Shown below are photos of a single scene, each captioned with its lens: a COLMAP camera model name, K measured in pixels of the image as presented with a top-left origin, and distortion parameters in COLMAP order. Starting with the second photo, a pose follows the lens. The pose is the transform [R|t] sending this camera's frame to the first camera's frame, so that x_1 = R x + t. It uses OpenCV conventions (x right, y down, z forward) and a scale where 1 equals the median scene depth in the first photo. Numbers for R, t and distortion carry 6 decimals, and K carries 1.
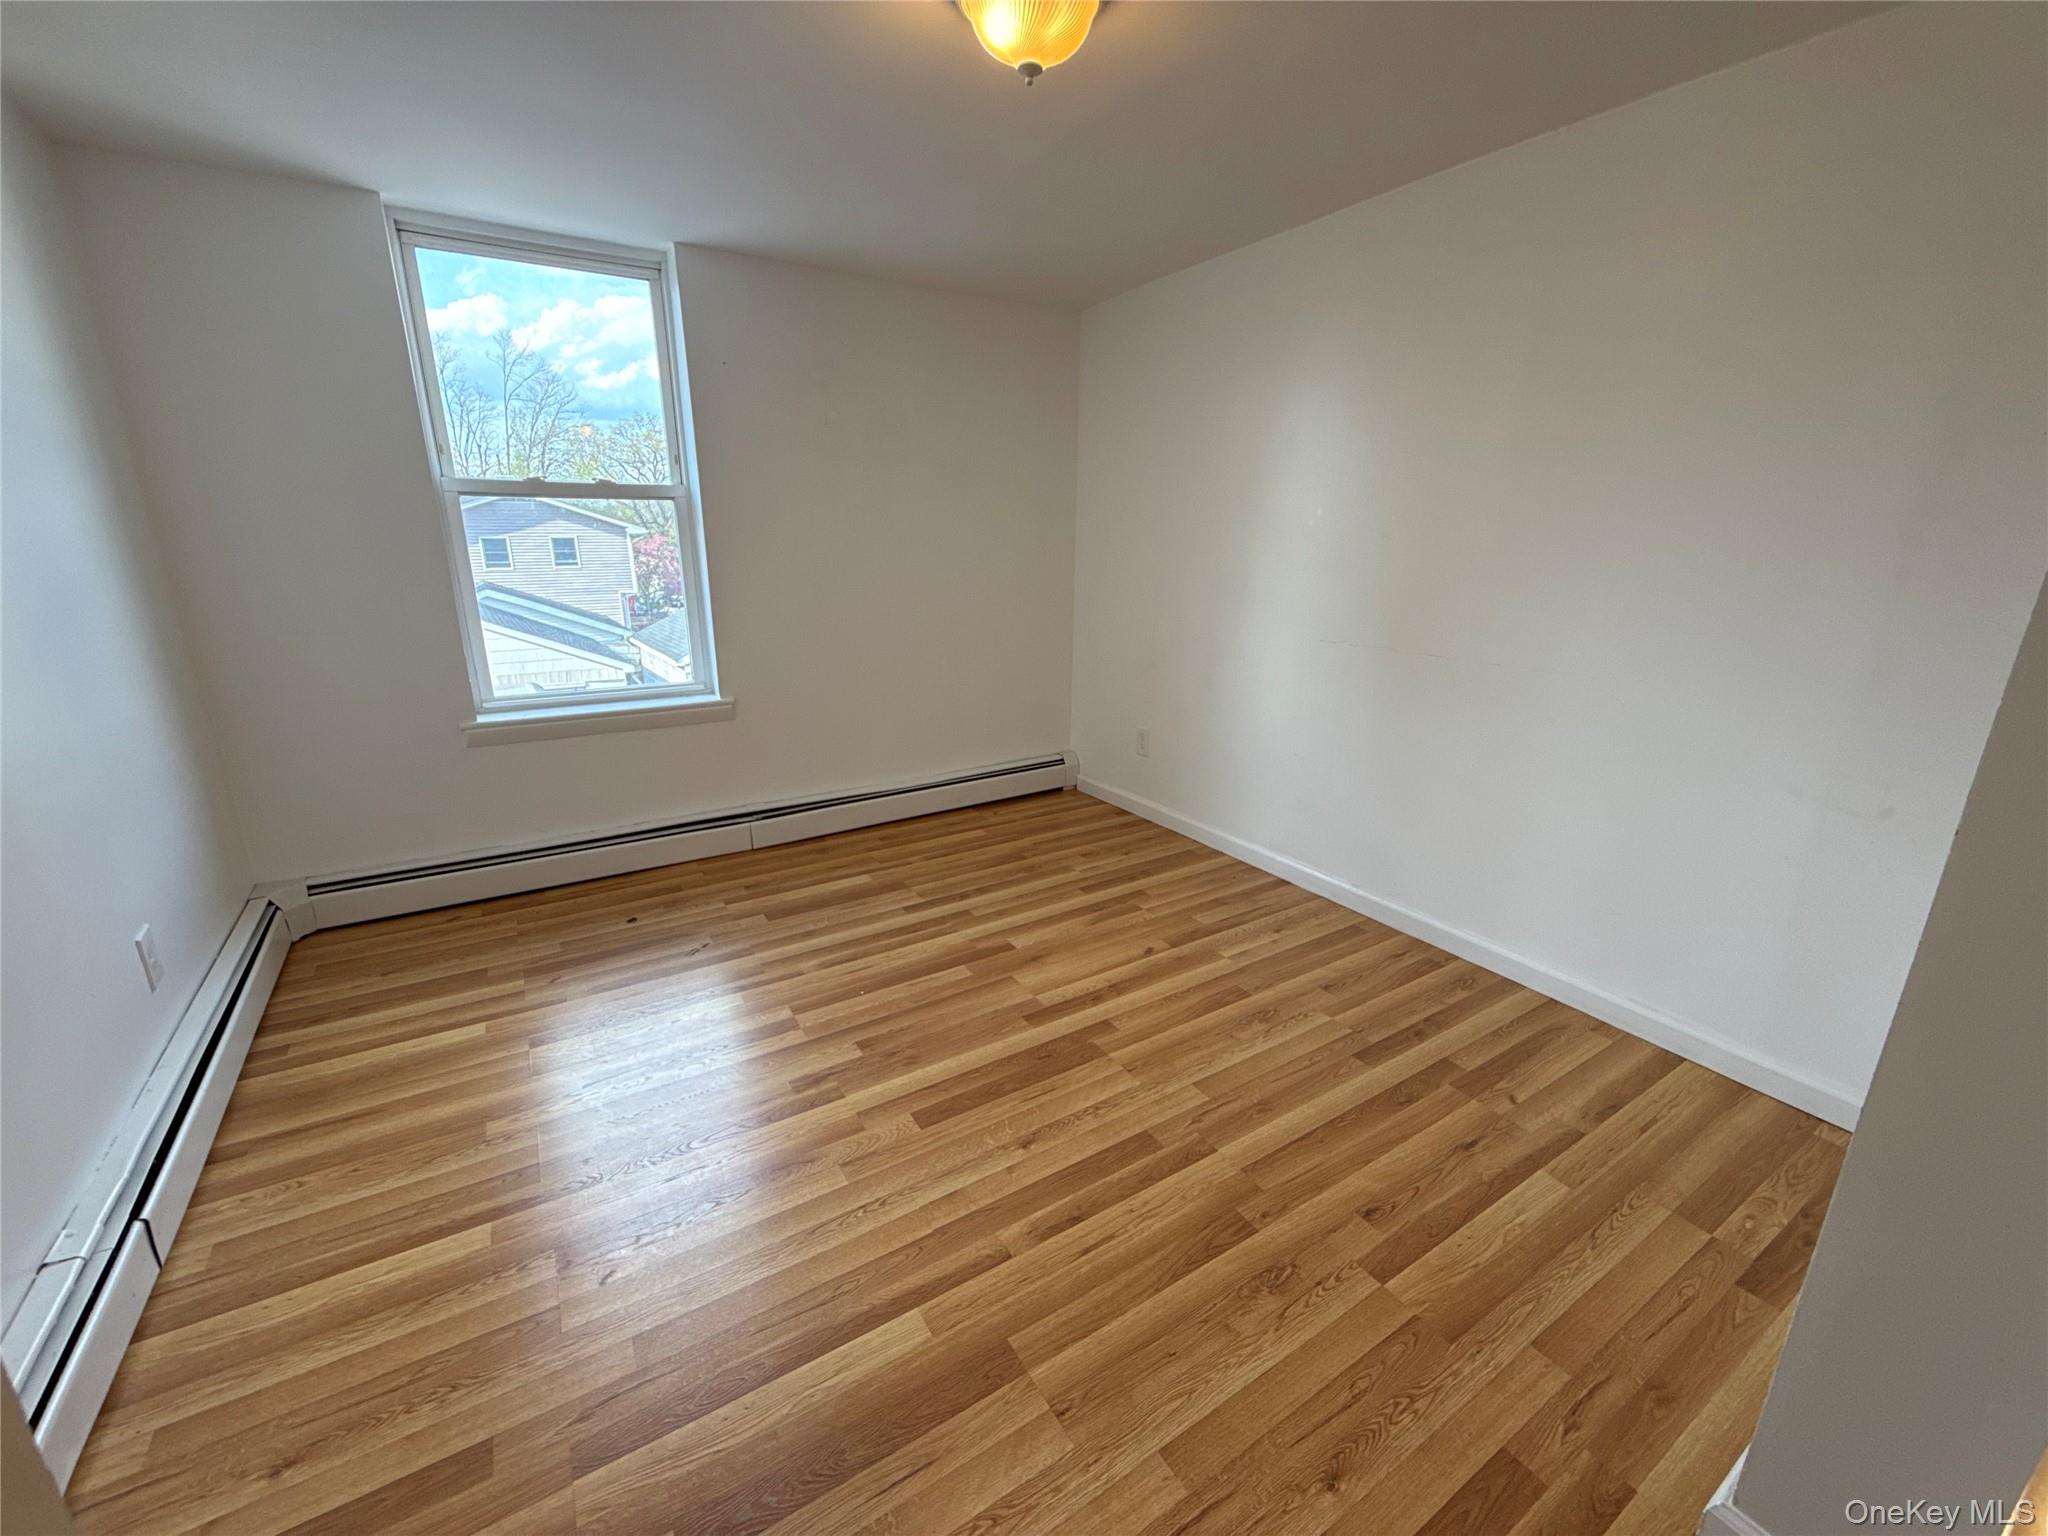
lens RADIAL K [[826.1, 0, 1015.1], [0, 826.1, 774.7], [0, 0, 1]] dist [0.000353, 0.000134]
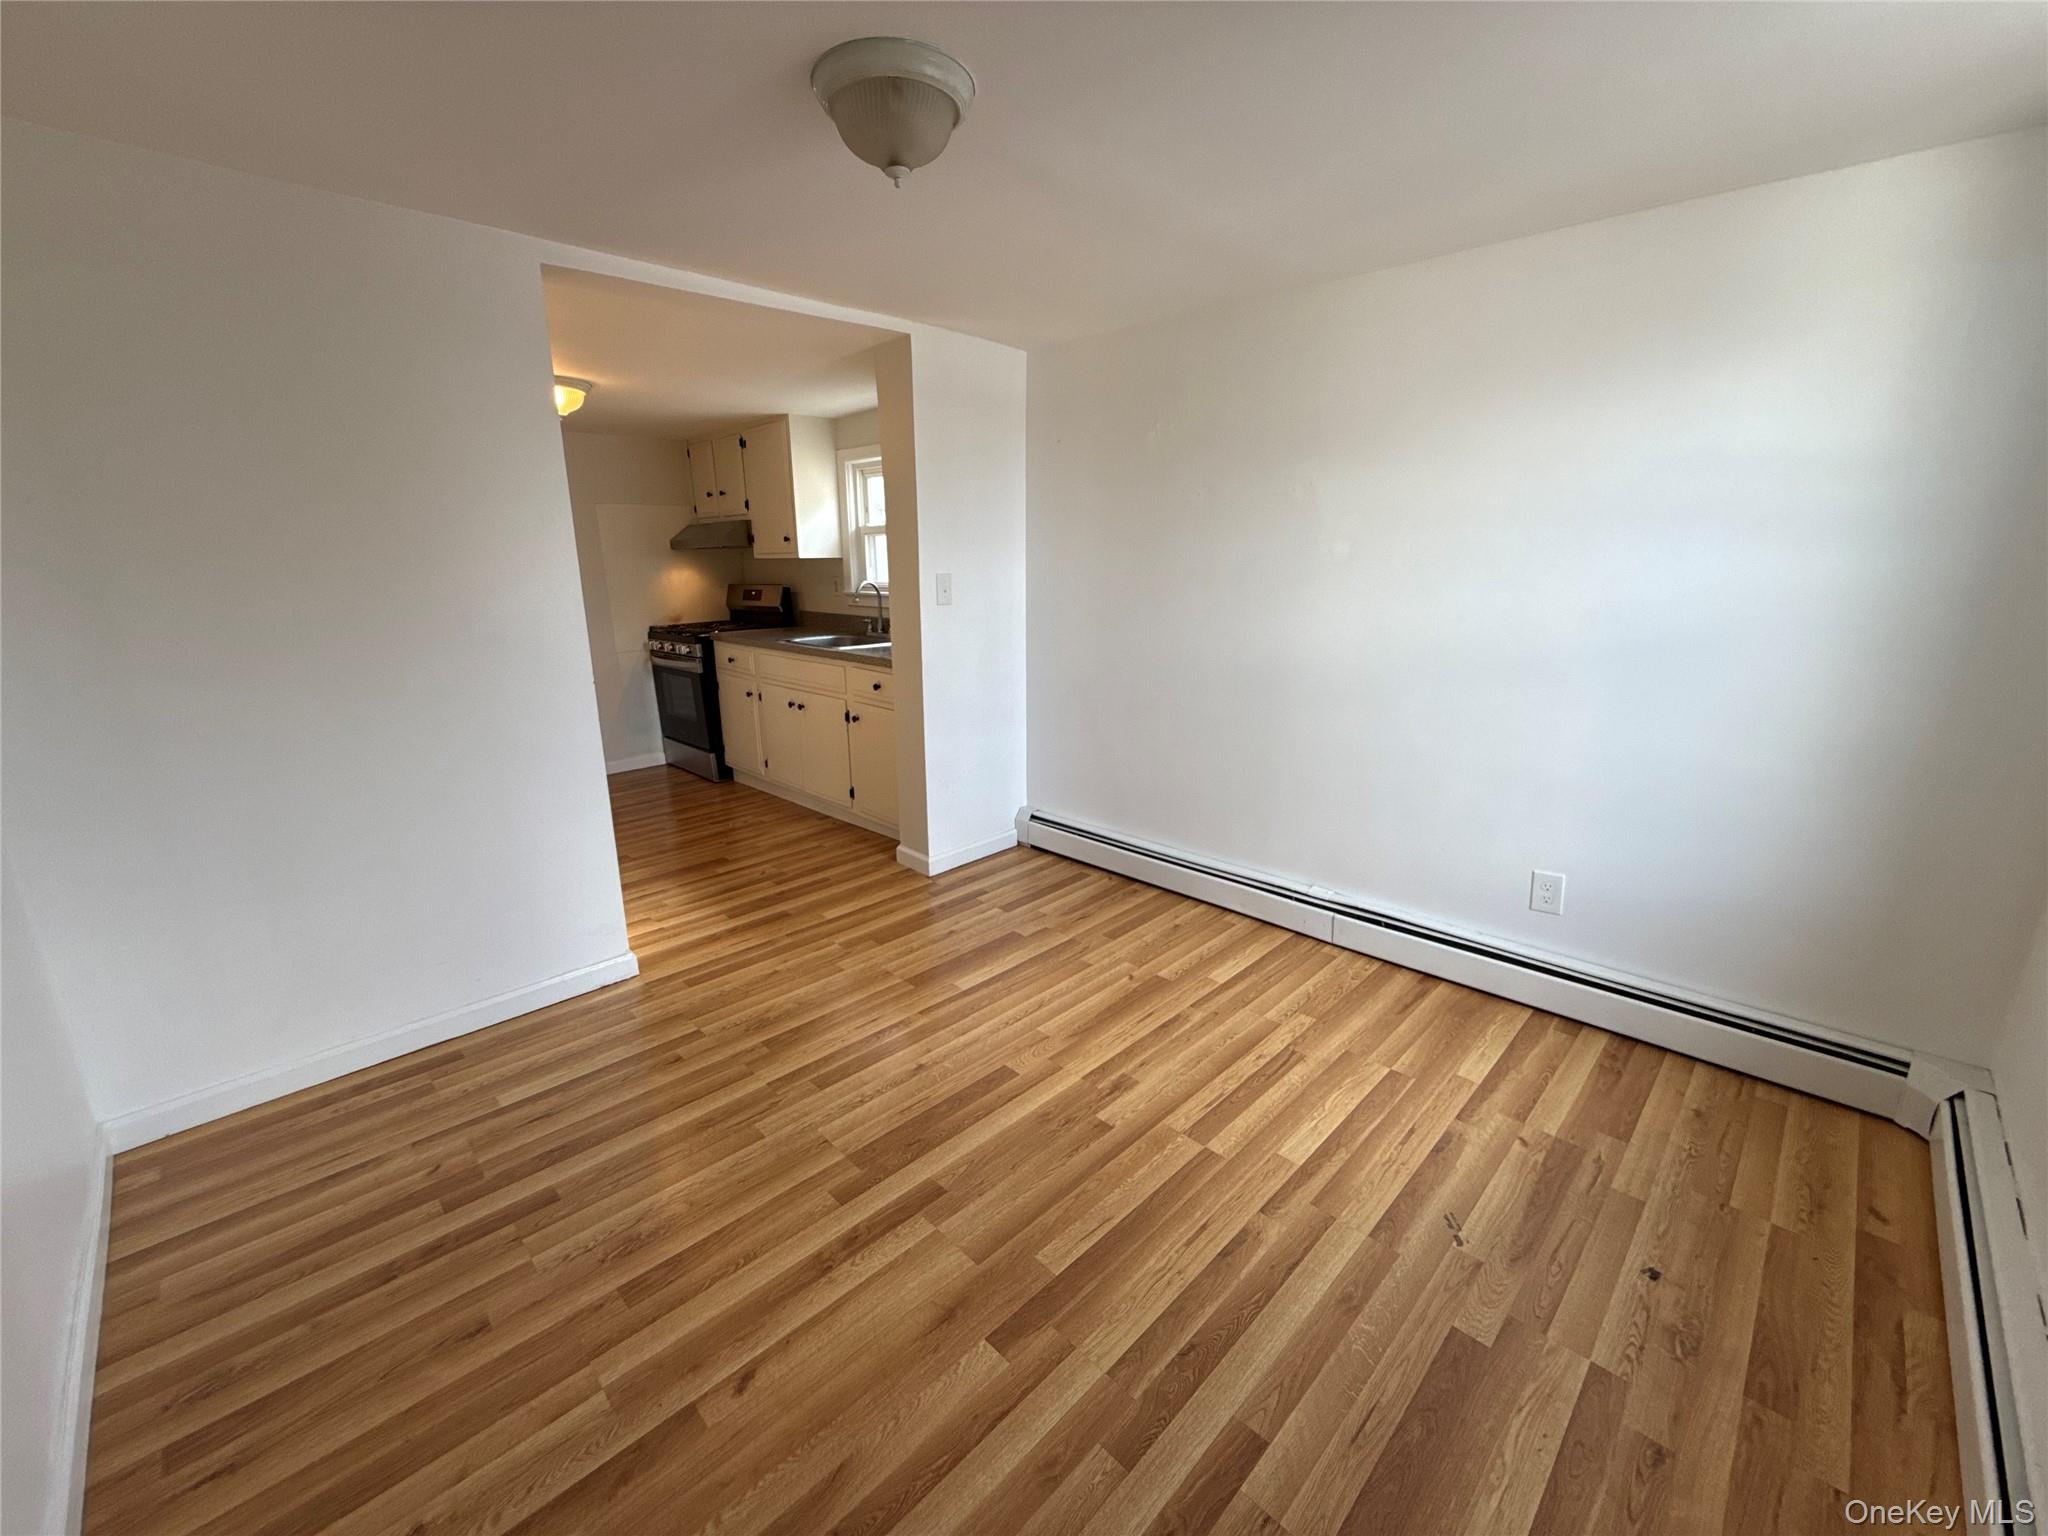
lens RADIAL K [[826.1, 0, 1015.1], [0, 826.1, 774.7], [0, 0, 1]] dist [0.000353, 0.000134]
pose [[-0.974373, 0.058370, -0.217234, 0.097842], [-0.063011, 0.856254, 0.512698, -0.491946], [0.215933, 0.513247, -0.830632, 1.507807]]
